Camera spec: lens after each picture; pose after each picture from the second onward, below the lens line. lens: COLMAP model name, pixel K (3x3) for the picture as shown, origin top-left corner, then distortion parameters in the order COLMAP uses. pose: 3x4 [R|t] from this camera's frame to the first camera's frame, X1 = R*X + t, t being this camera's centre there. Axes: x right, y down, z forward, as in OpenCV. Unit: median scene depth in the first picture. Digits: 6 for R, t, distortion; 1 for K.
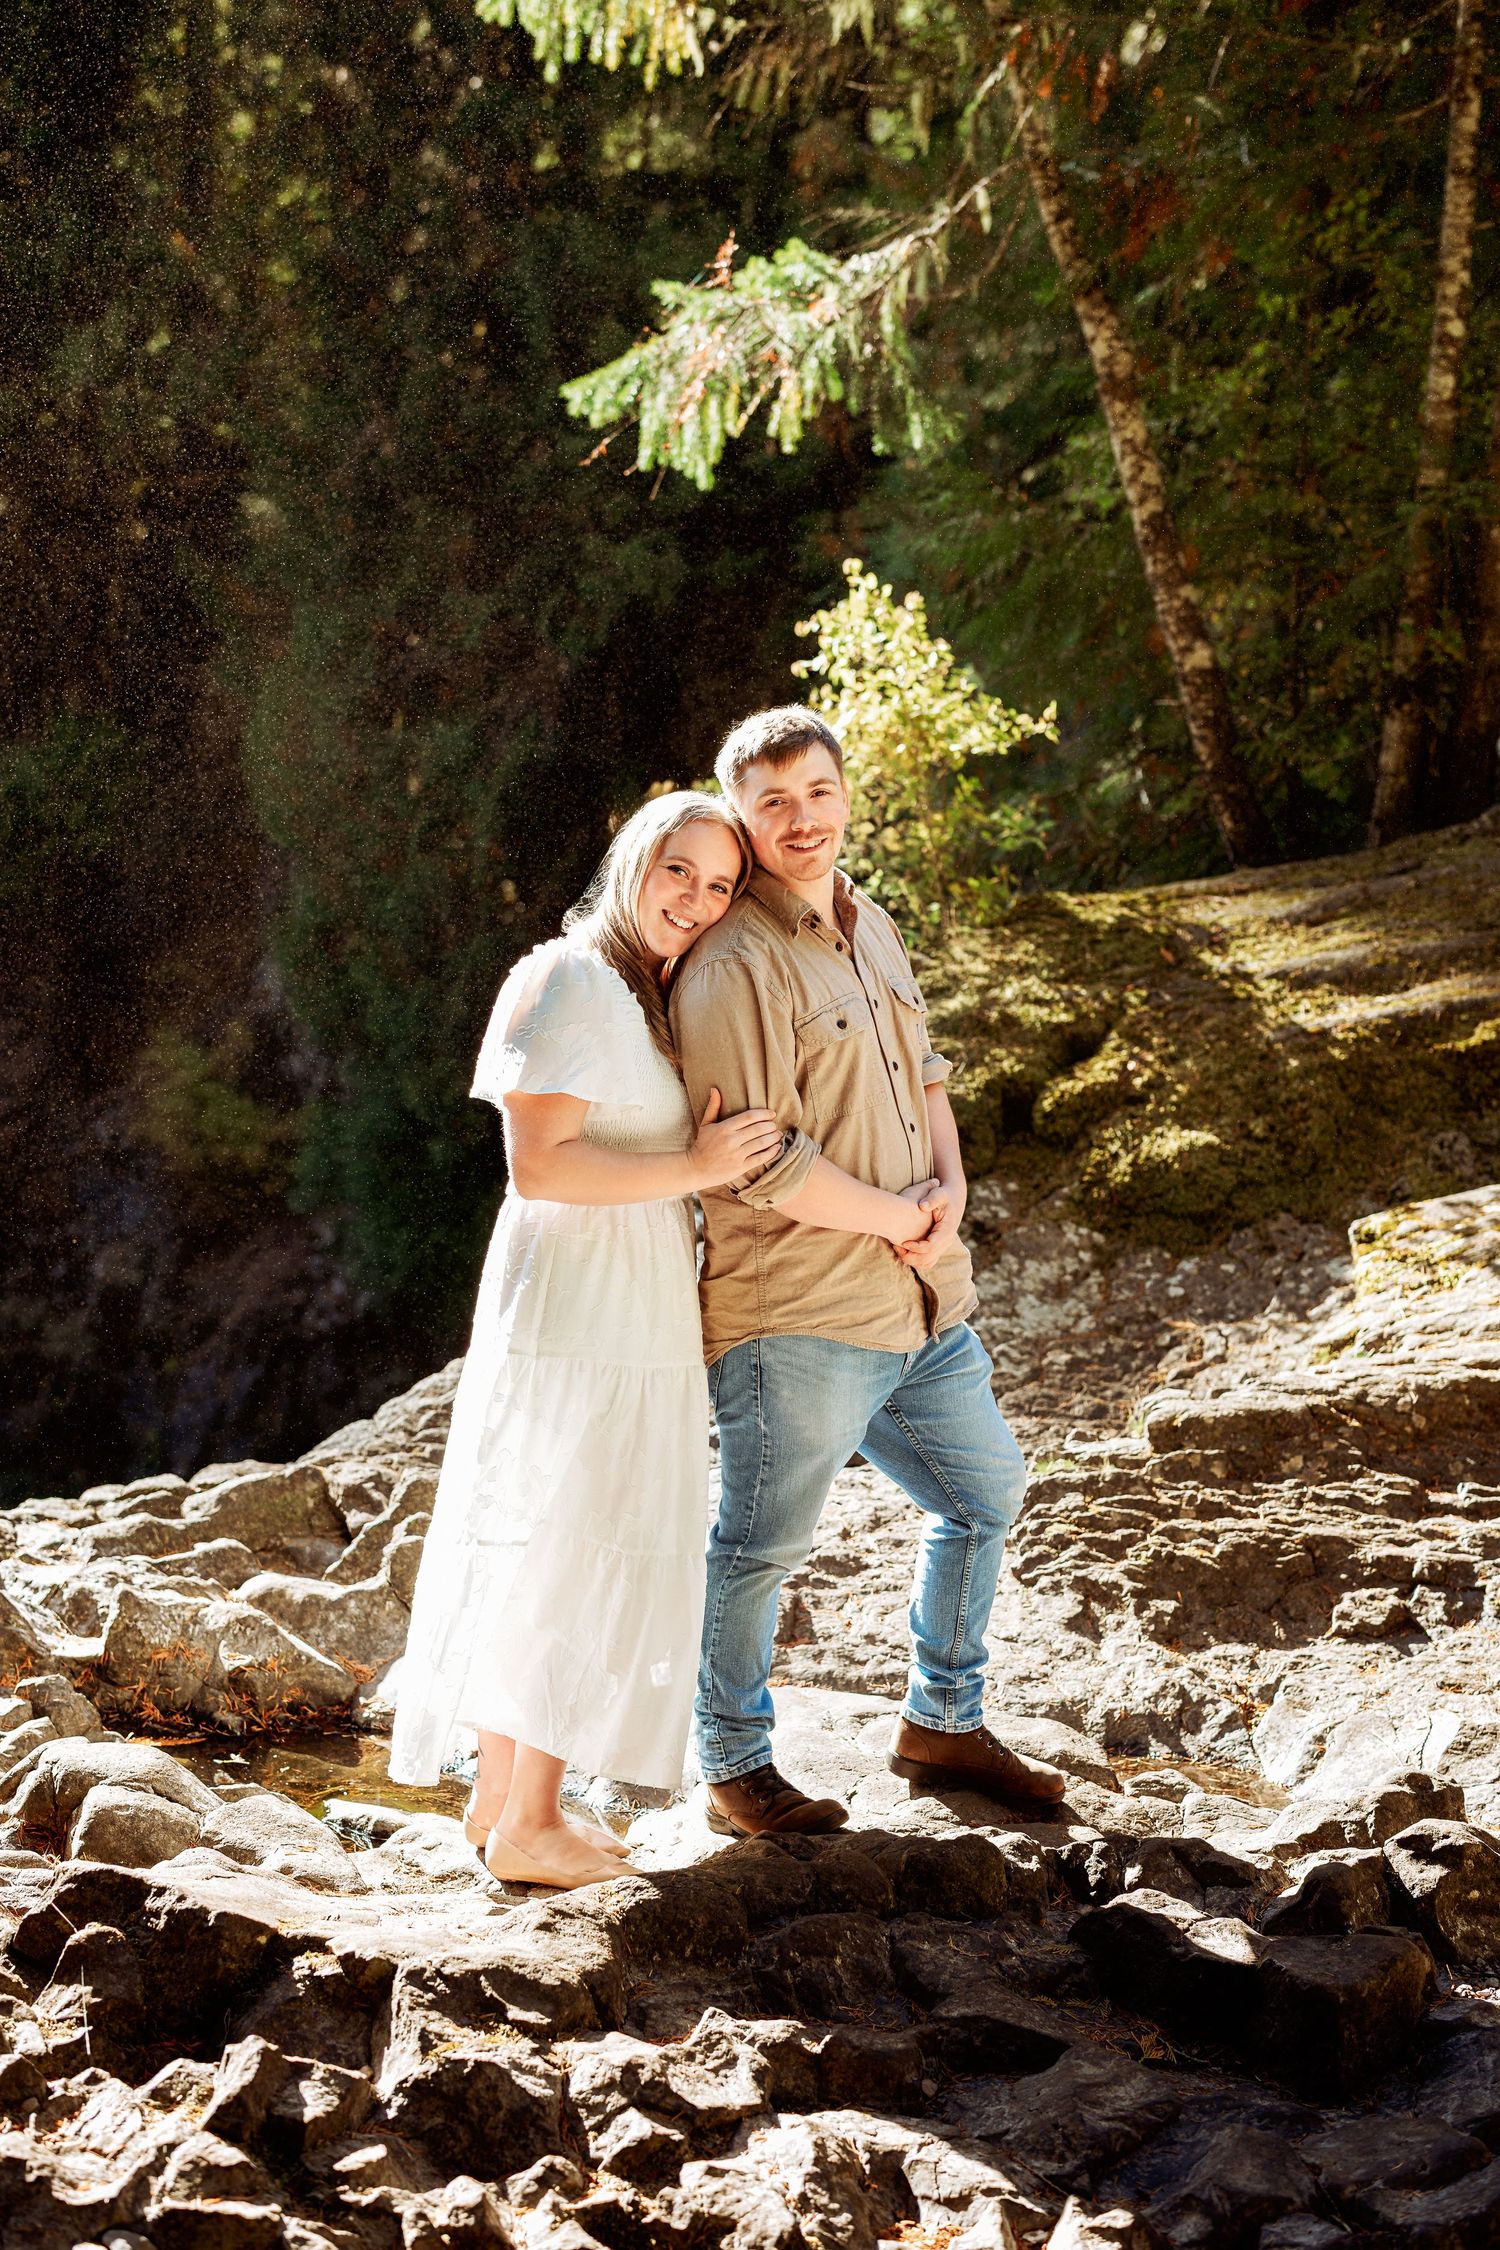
lens RADIAL K [[3181.6, 0, 748.1], [0, 3181.6, 1125.3], [0, 0, 1]] dist [0.021749, 0.000000]
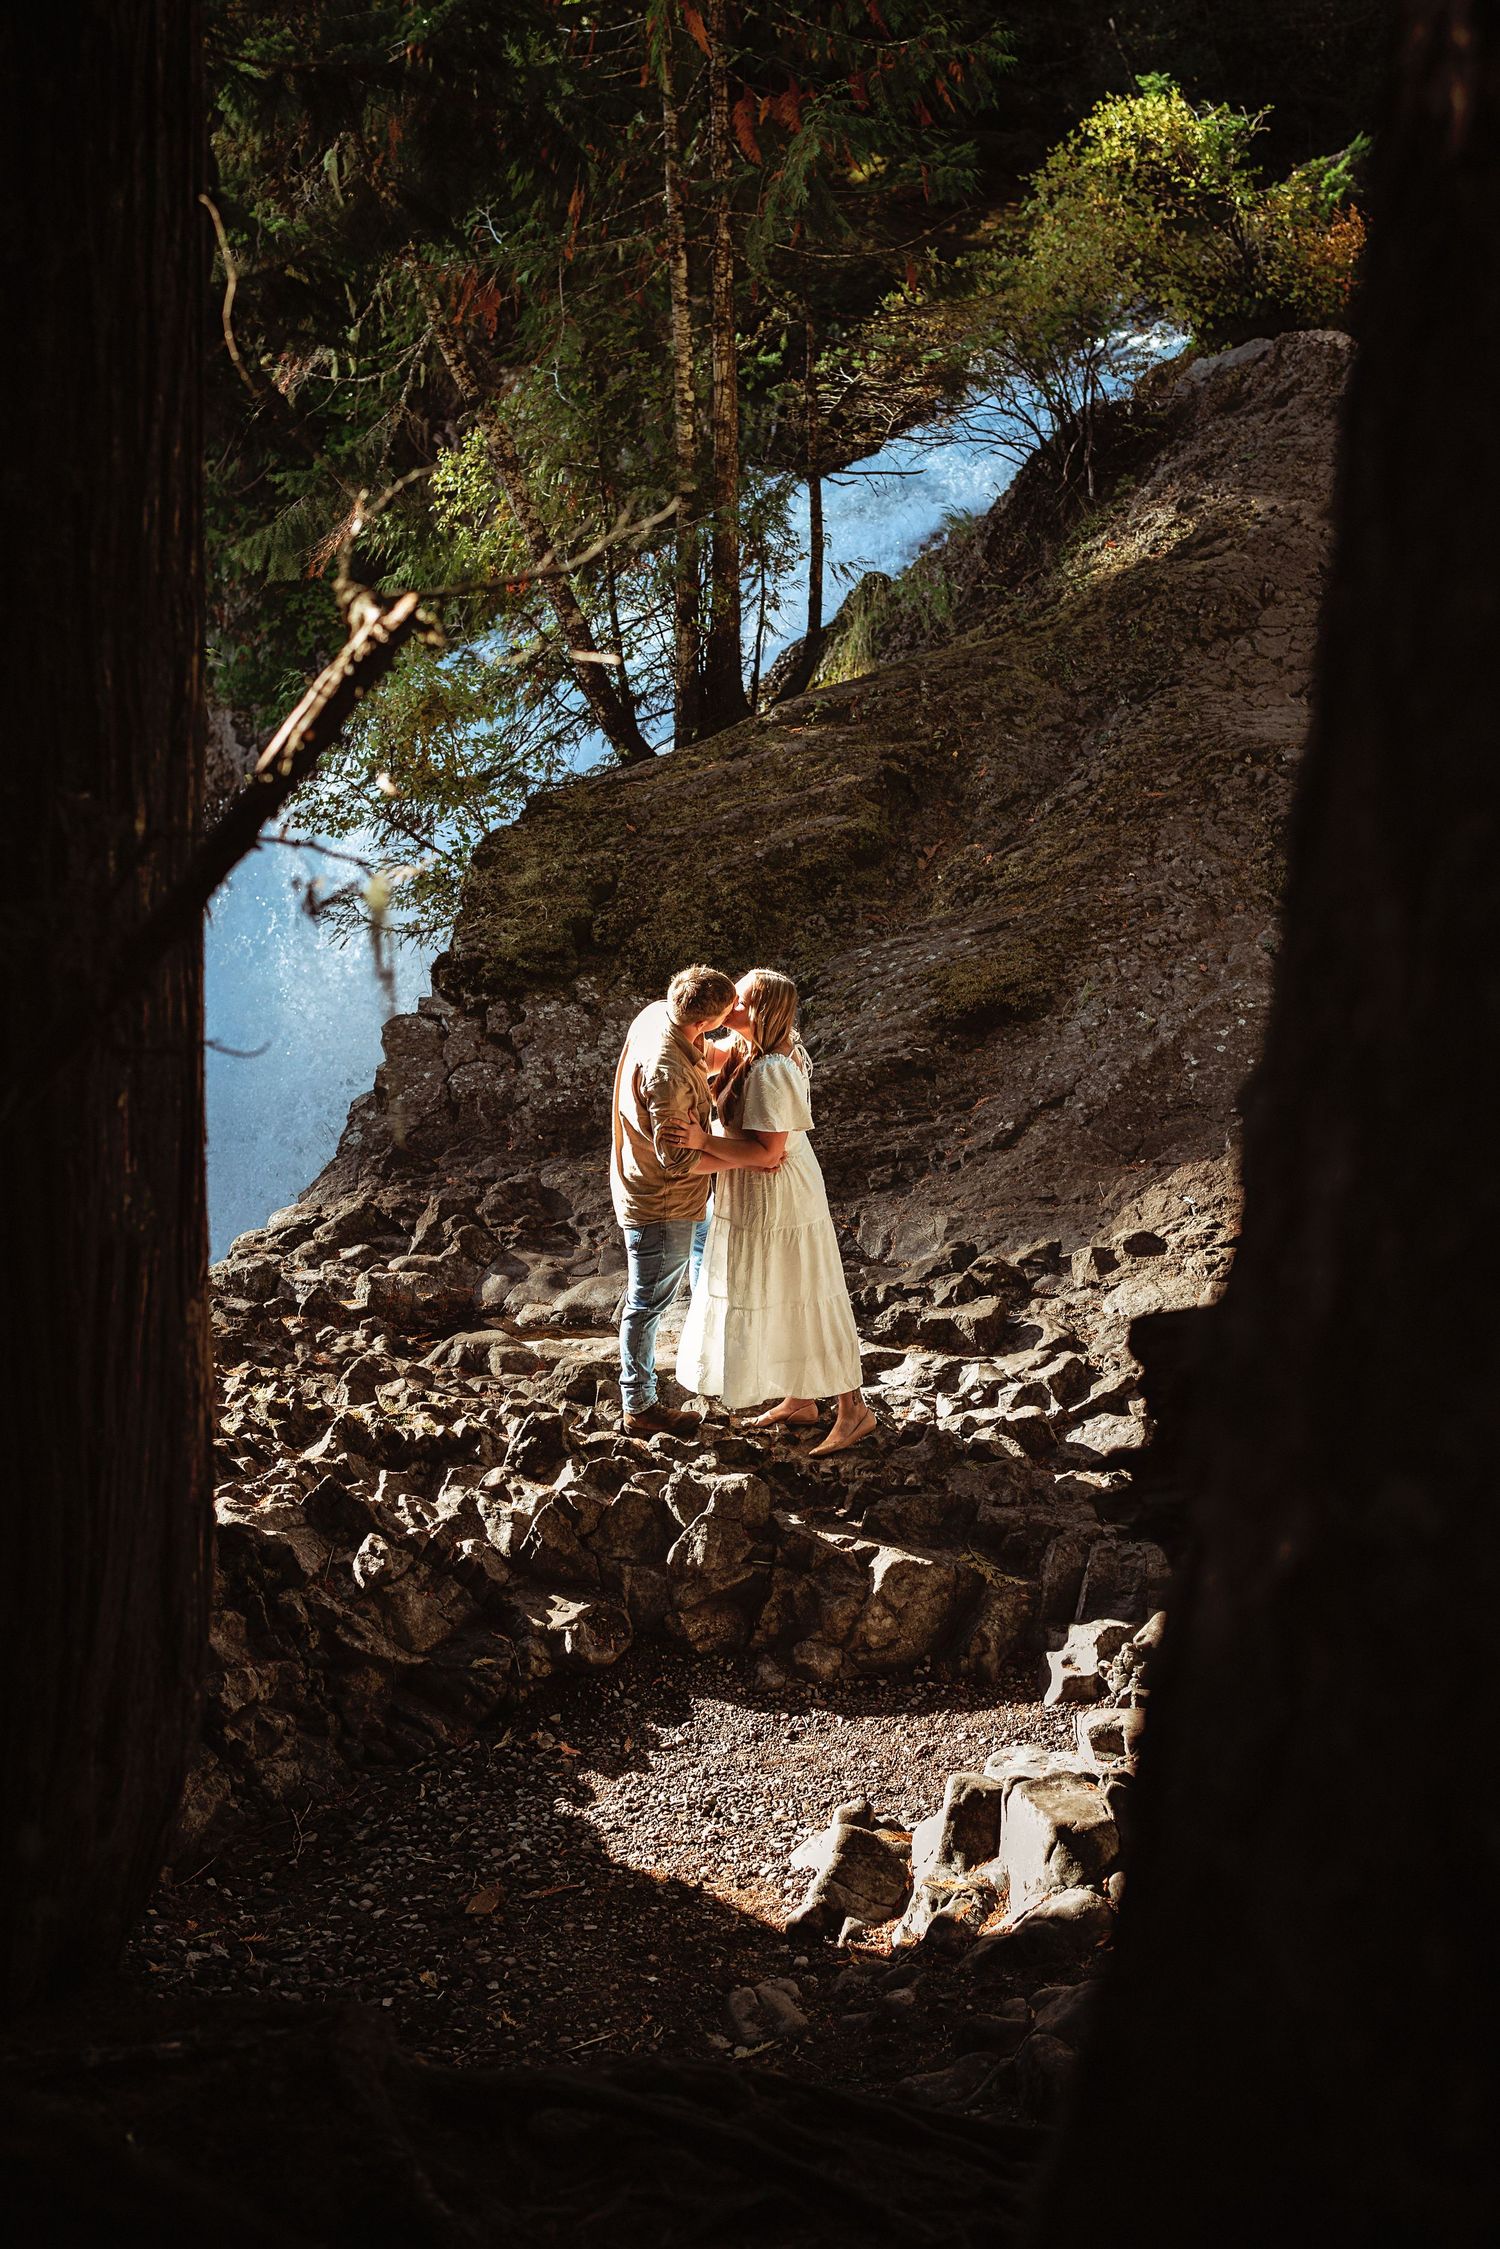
lens RADIAL K [[3180.2, 0, 750.8], [0, 3180.2, 1124.4], [0, 0, 1]] dist [0.021749, 0.000000]
pose [[0.933600, -0.183324, 0.307869, -0.332688], [0.134861, 0.975805, 0.172095, -0.162984], [-0.331969, -0.119149, 0.935735, -0.615083]]
